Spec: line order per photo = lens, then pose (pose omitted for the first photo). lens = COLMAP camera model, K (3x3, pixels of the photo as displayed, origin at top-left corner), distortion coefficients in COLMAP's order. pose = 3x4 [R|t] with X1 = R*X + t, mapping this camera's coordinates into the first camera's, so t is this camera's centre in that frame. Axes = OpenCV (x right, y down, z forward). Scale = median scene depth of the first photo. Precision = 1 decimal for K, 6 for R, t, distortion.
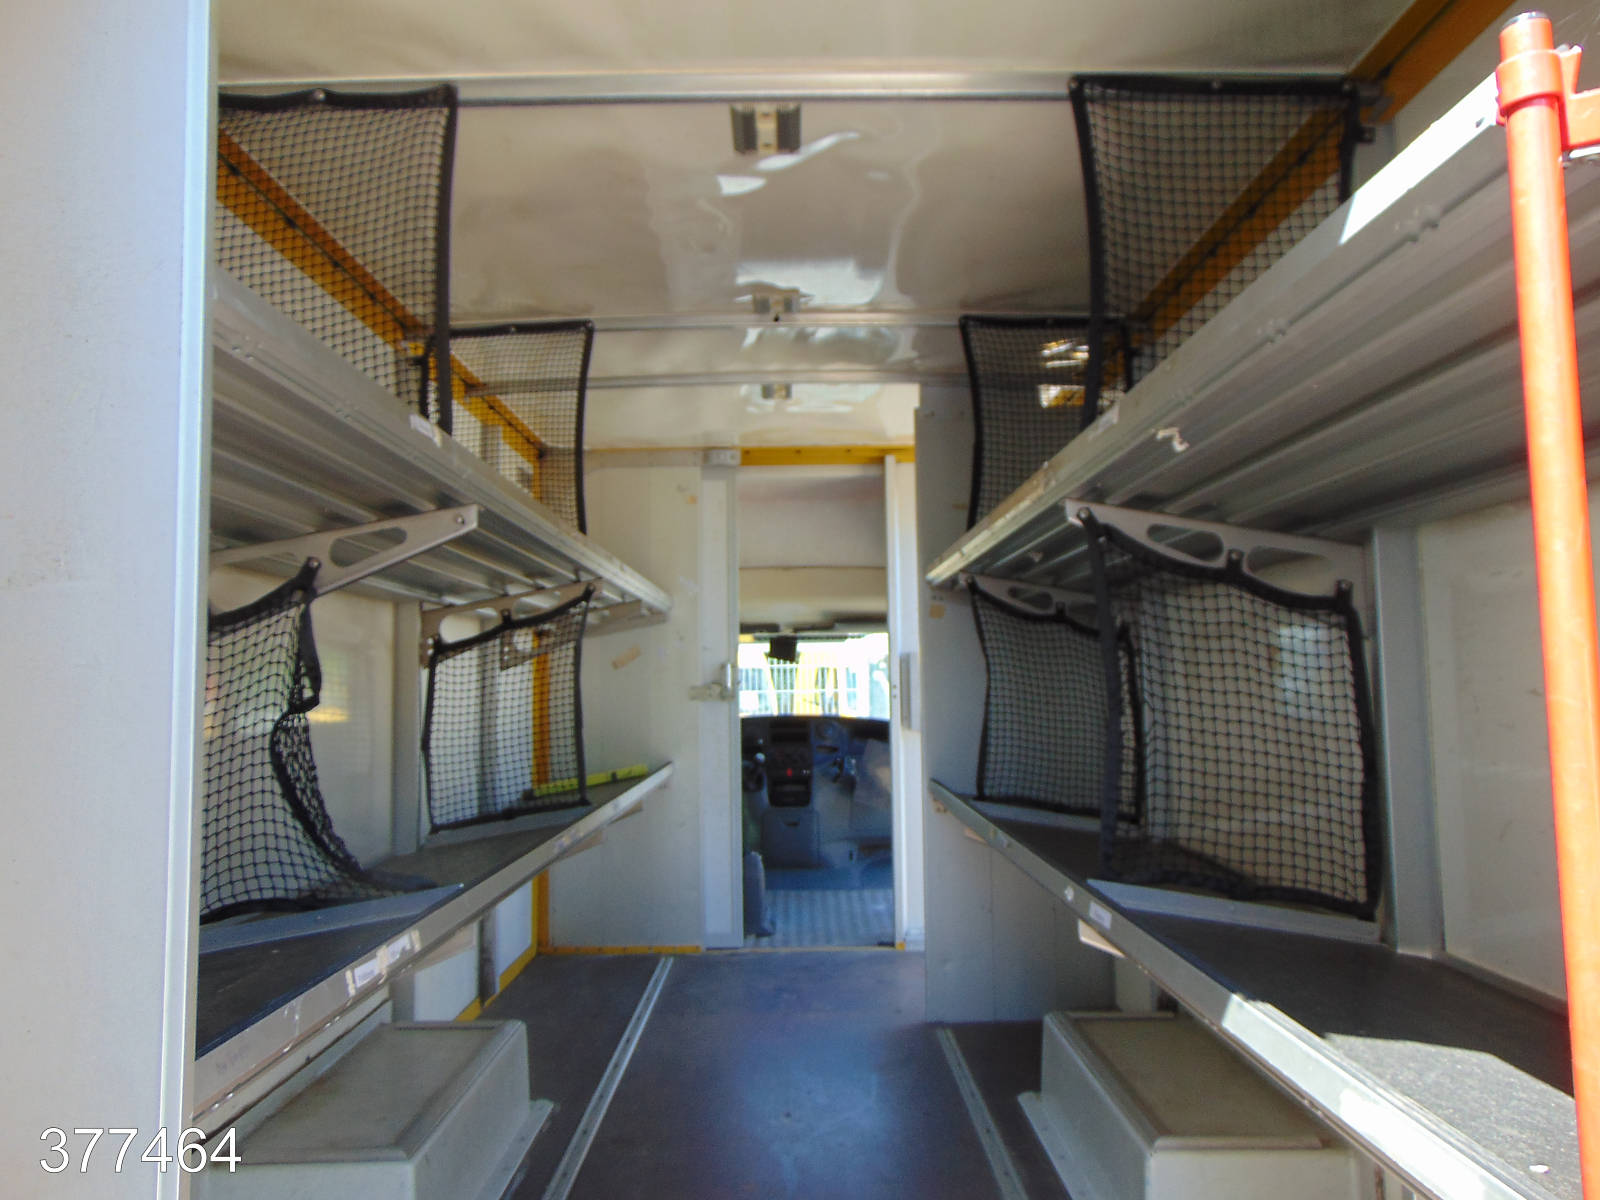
lens RADIAL K [[1163.9, 0, 800.0], [0, 1163.9, 600.0], [0, 0, 1]] dist [-0.000065, 0.000000]
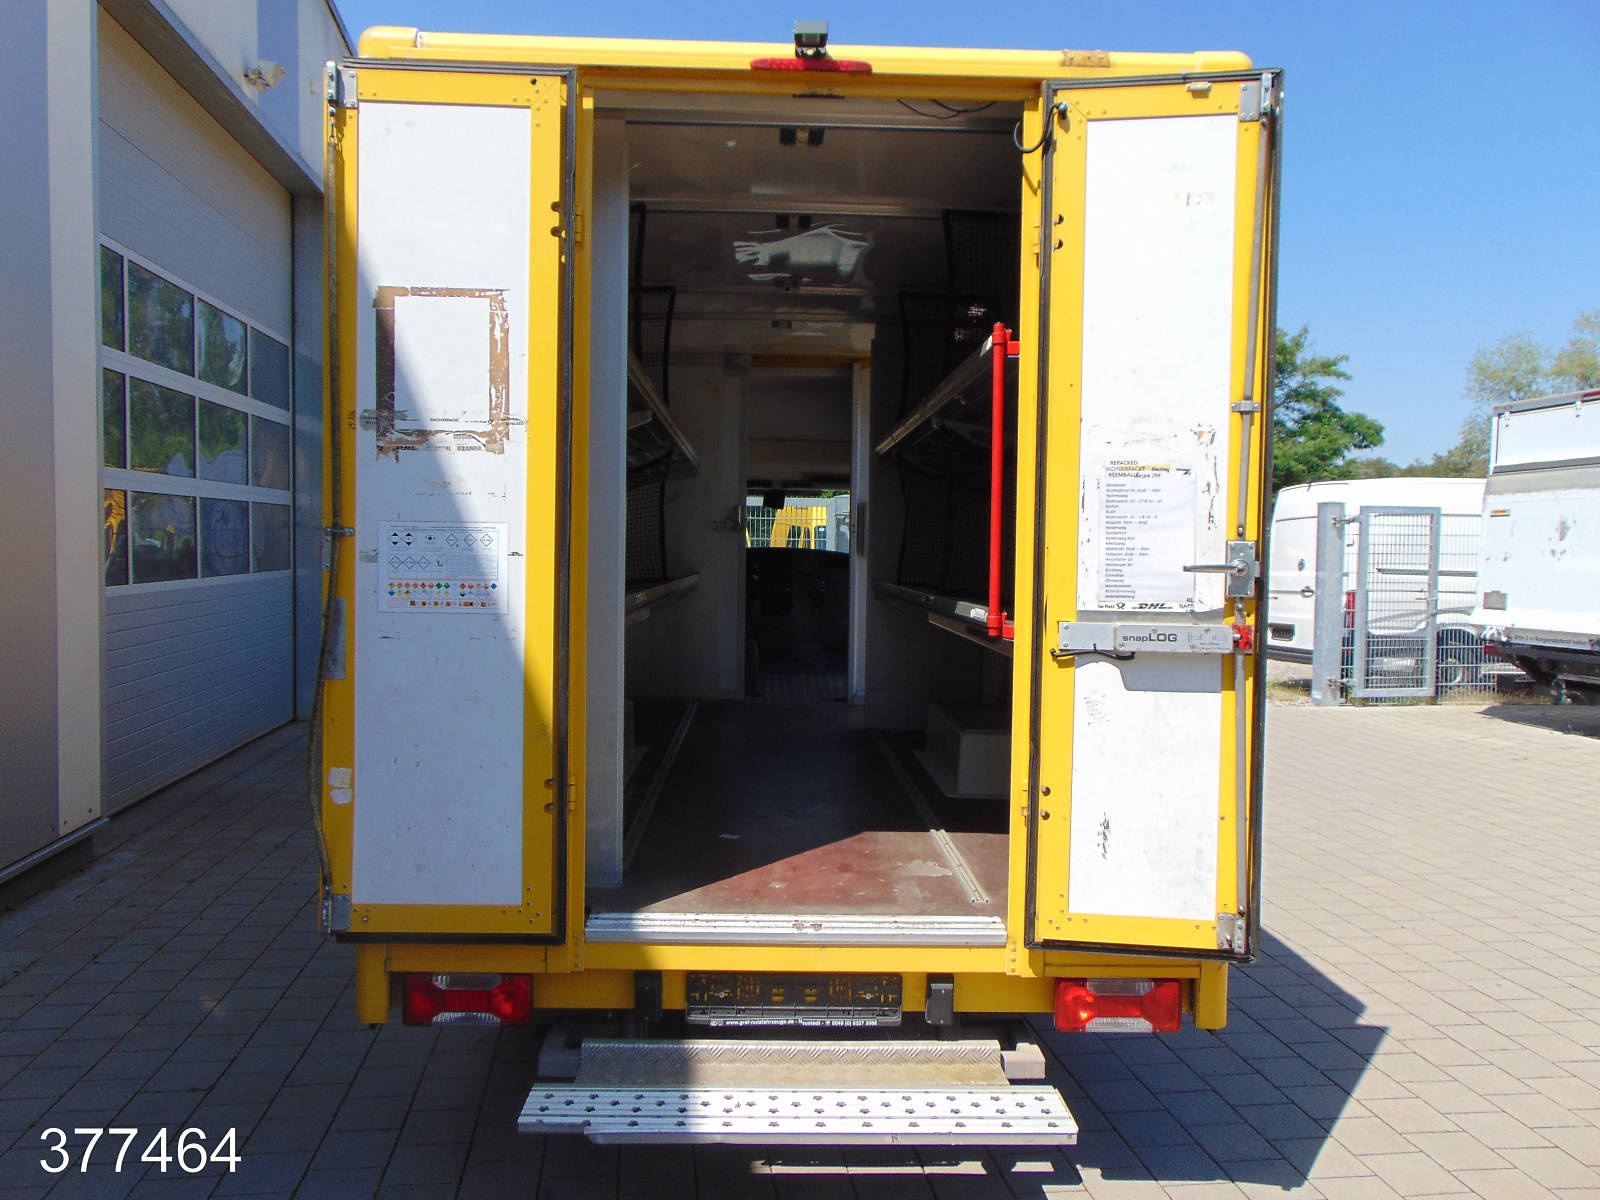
lens RADIAL K [[1189.2, 0, 800.0], [0, 1189.2, 600.0], [0, 0, 1]] dist [0.004066, 0.000693]
pose [[0.999144, 0.028793, 0.029707, -0.026761], [-0.031886, 0.993472, 0.109525, 0.006430], [-0.026359, -0.110378, 0.993540, -0.486013]]
